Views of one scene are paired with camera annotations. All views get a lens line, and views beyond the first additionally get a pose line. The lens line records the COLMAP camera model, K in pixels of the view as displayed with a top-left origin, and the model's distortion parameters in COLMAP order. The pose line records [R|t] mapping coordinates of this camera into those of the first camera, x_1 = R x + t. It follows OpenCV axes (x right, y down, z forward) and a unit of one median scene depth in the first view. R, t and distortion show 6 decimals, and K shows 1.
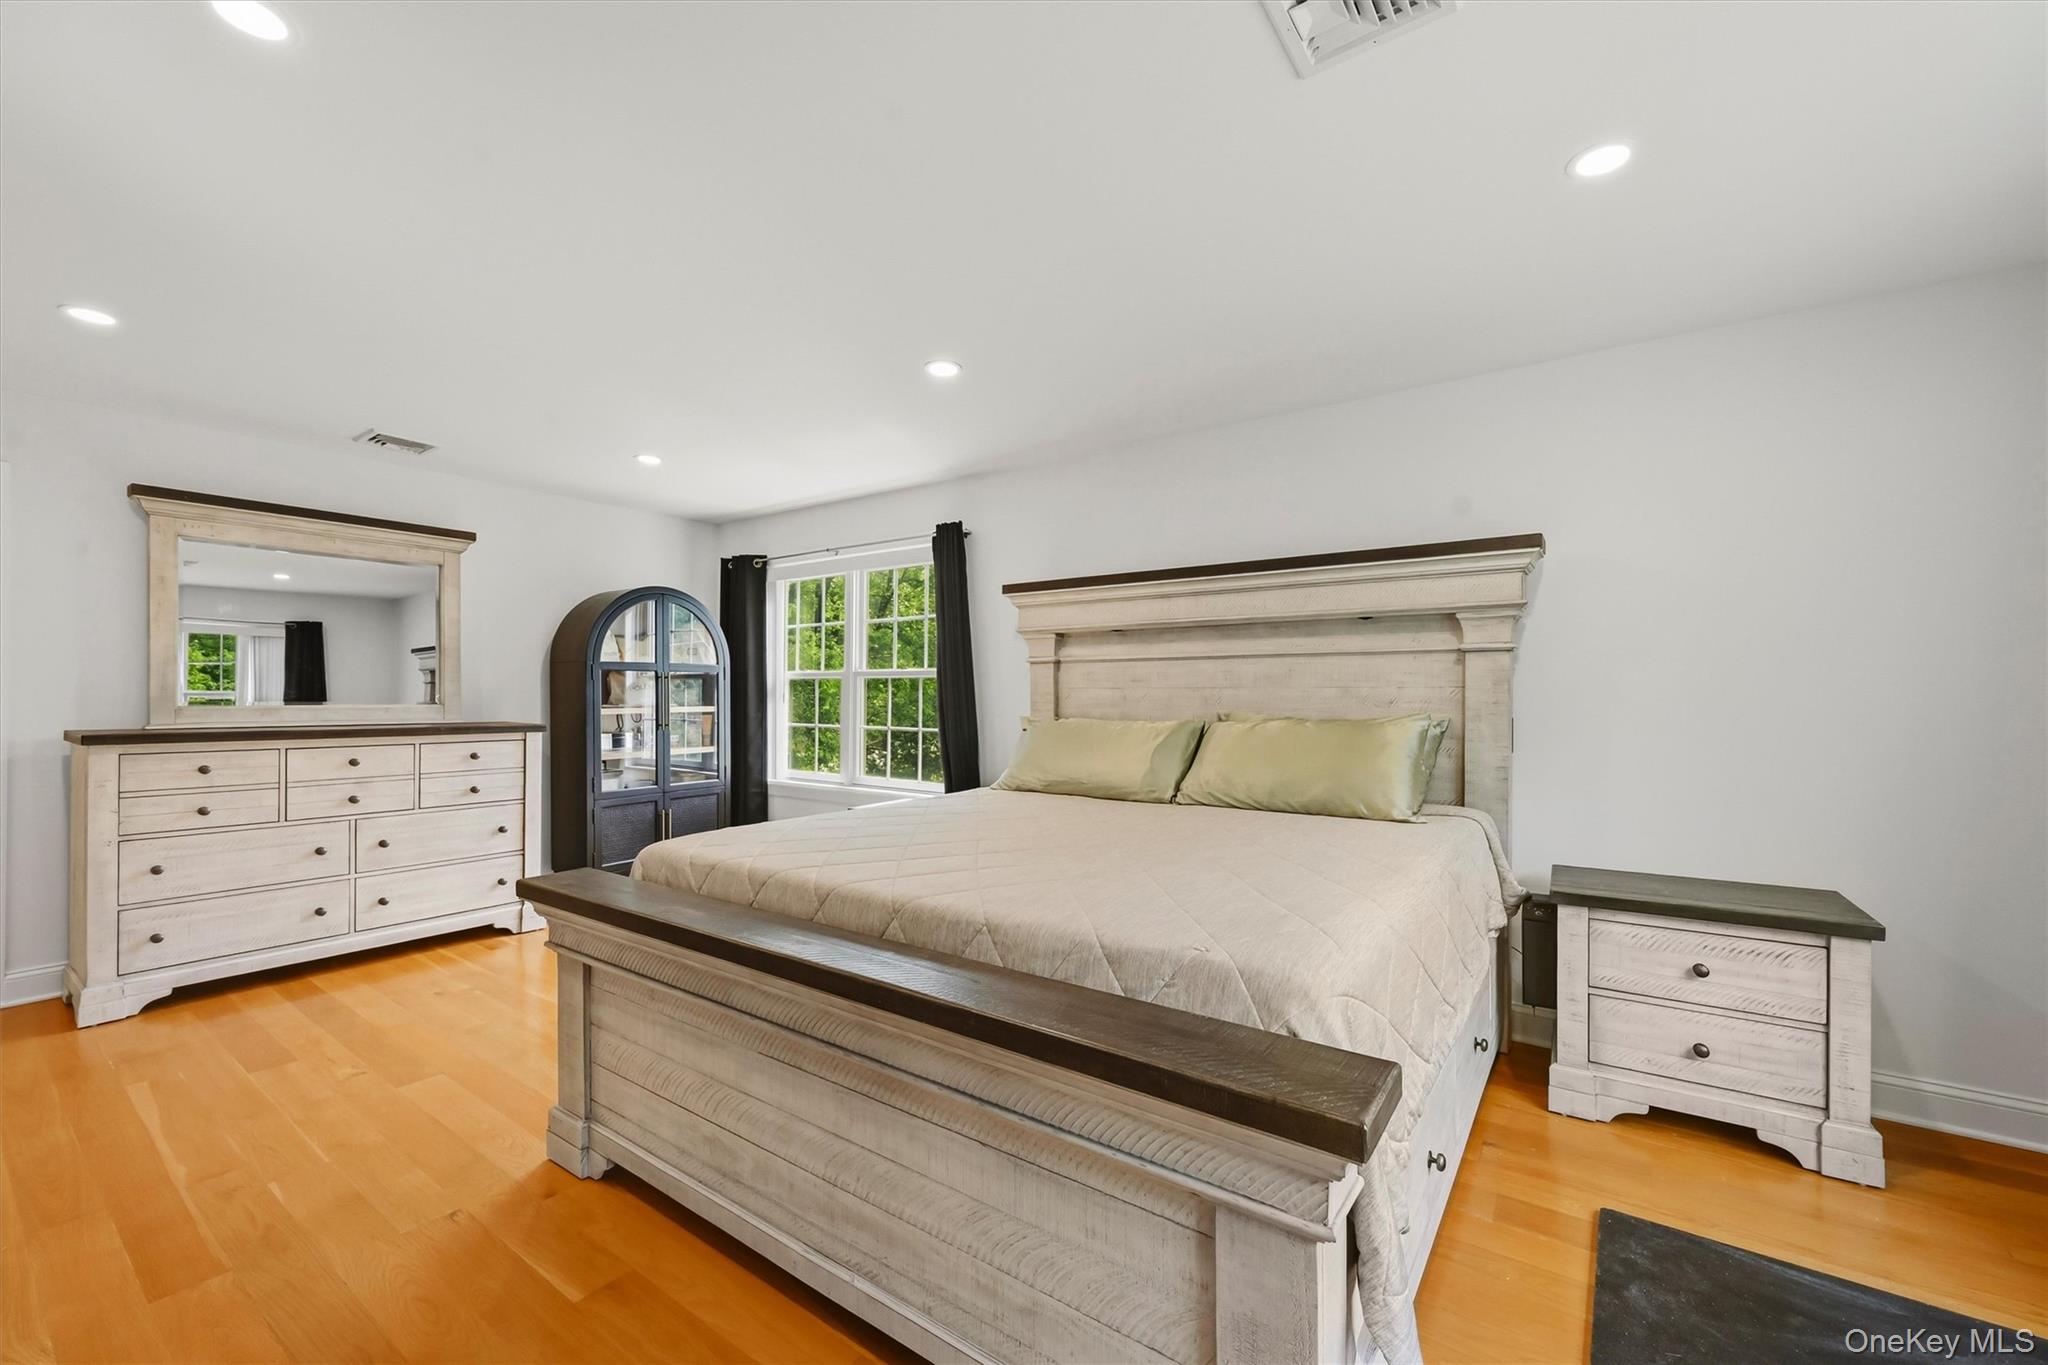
lens RADIAL K [[825.6, 0, 1017.4], [0, 825.6, 687.8], [0, 0, 1]] dist [-0.000968, -0.000099]
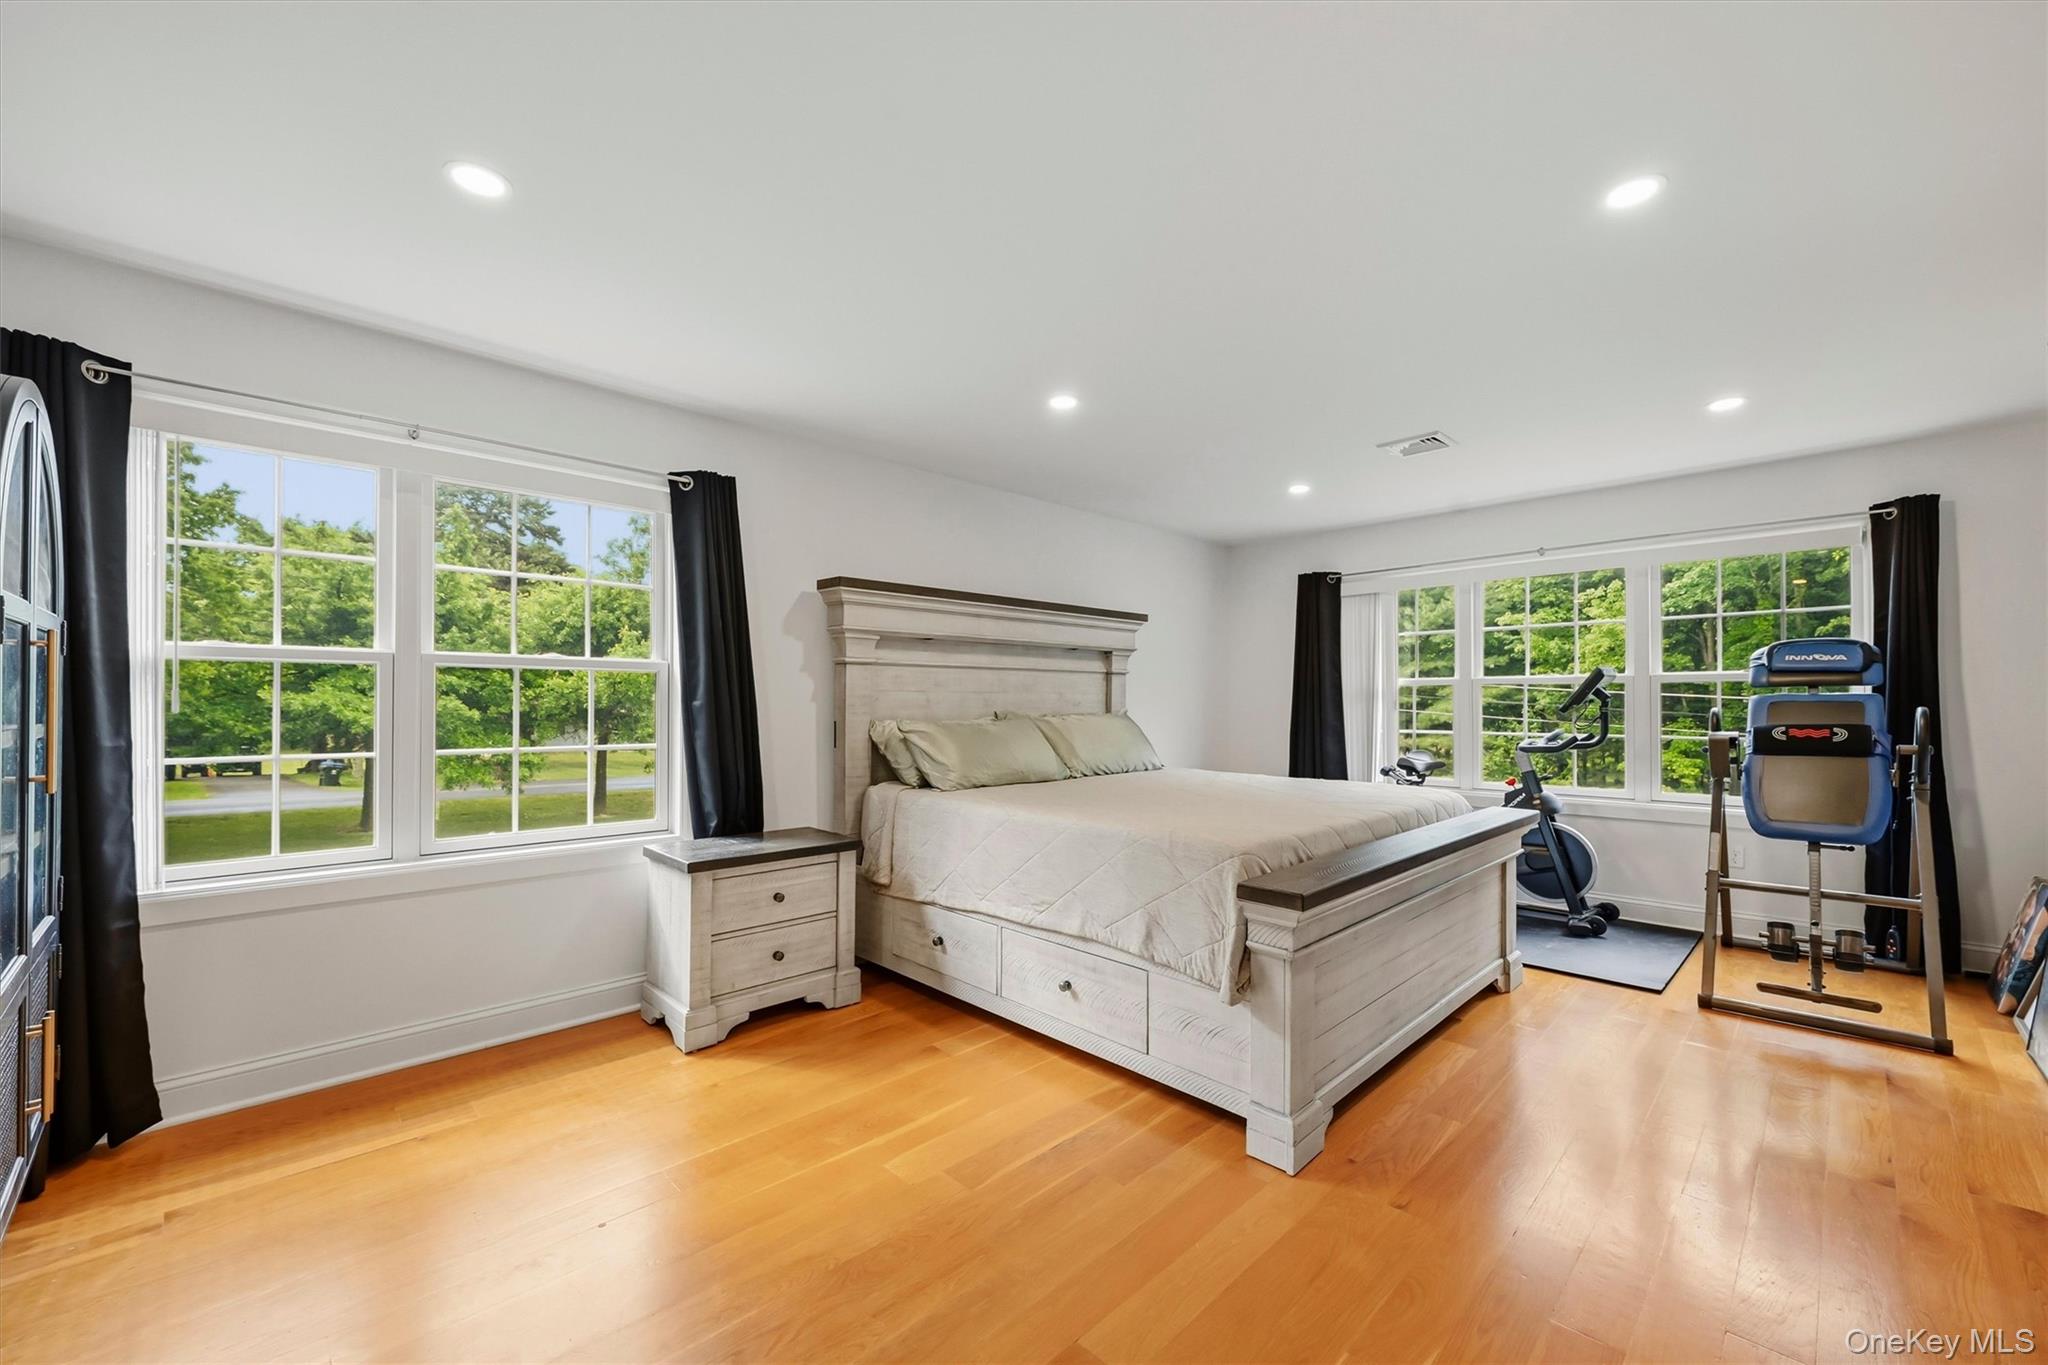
lens RADIAL K [[825.6, 0, 1017.0], [0, 825.6, 696.0], [0, 0, 1]] dist [-0.000968, -0.000099]
pose [[0.167025, 0.011745, 0.985883, -0.763858], [-0.001960, 0.999931, -0.011580, 0.015493], [-0.985951, 0.000002, 0.167036, 0.564223]]
